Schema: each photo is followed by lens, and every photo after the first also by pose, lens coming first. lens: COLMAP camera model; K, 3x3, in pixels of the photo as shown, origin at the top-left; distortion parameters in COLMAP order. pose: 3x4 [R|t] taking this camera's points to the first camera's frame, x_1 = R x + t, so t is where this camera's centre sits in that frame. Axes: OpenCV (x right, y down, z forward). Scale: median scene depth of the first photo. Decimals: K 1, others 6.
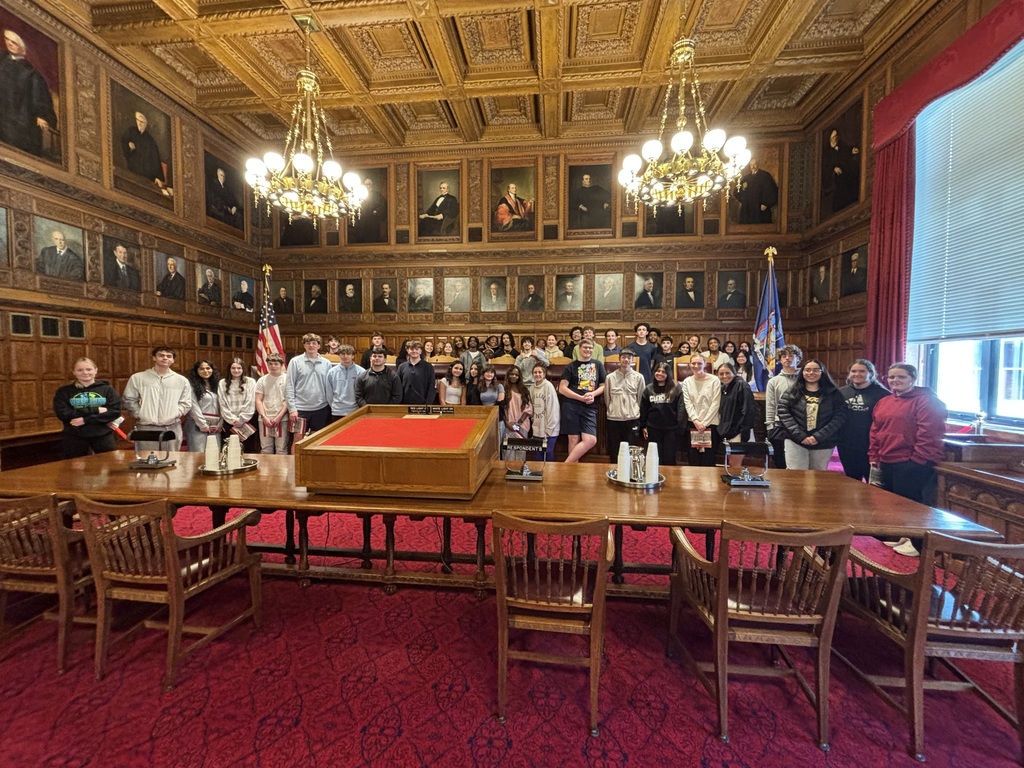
lens RADIAL K [[416.6, 0, 510.7], [0, 416.6, 383.5], [0, 0, 1]] dist [0.000321, 0.000184]
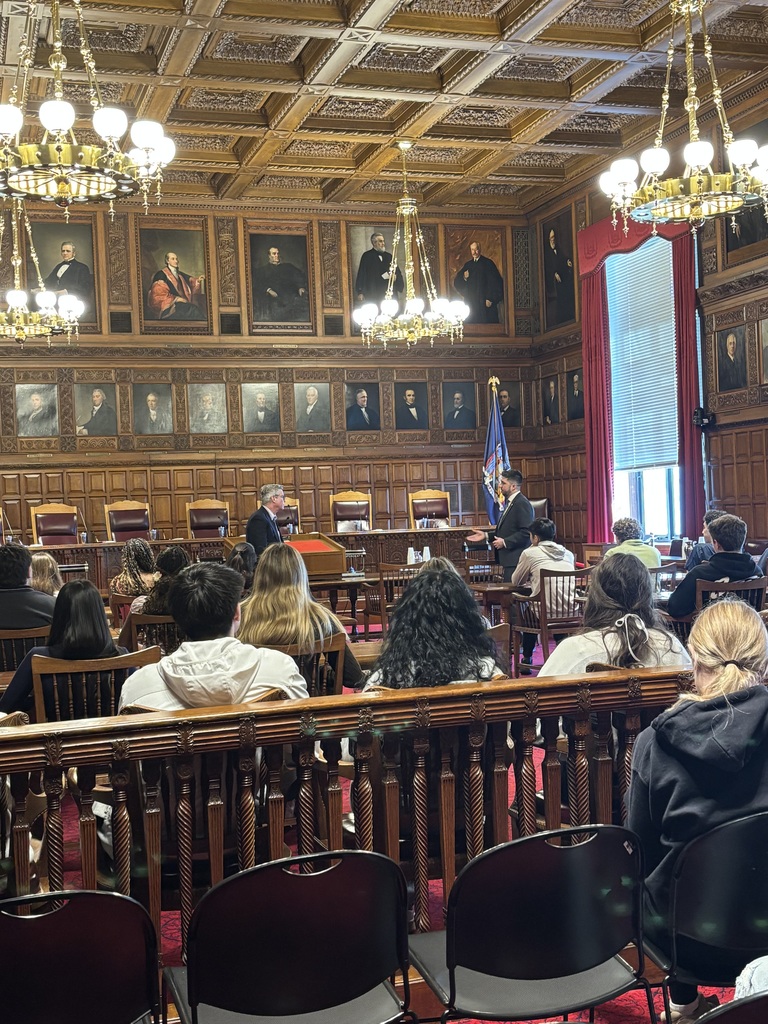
lens RADIAL K [[1309.1, 0, 384.0], [0, 1309.1, 512.0], [0, 0, 1]] dist [0.195742, -0.800824]
pose [[0.909551, -0.038077, 0.413844, -0.857783], [0.060019, 0.997390, -0.040142, 0.091679], [-0.411235, 0.061350, 0.909462, -1.605154]]
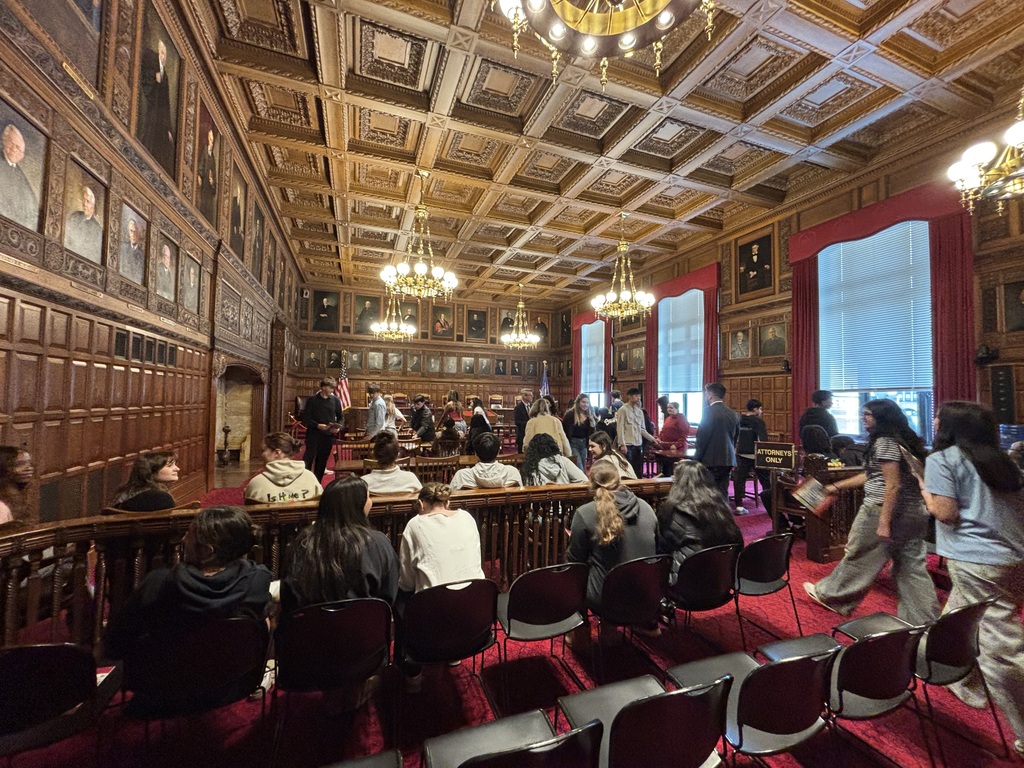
lens RADIAL K [[416.6, 0, 510.7], [0, 416.6, 383.5], [0, 0, 1]] dist [0.000321, 0.000184]
pose [[0.893532, 0.032329, 0.447834, -0.901916], [0.001473, 0.997188, -0.074927, 0.059821], [-0.448997, 0.067609, 0.890972, -1.499703]]
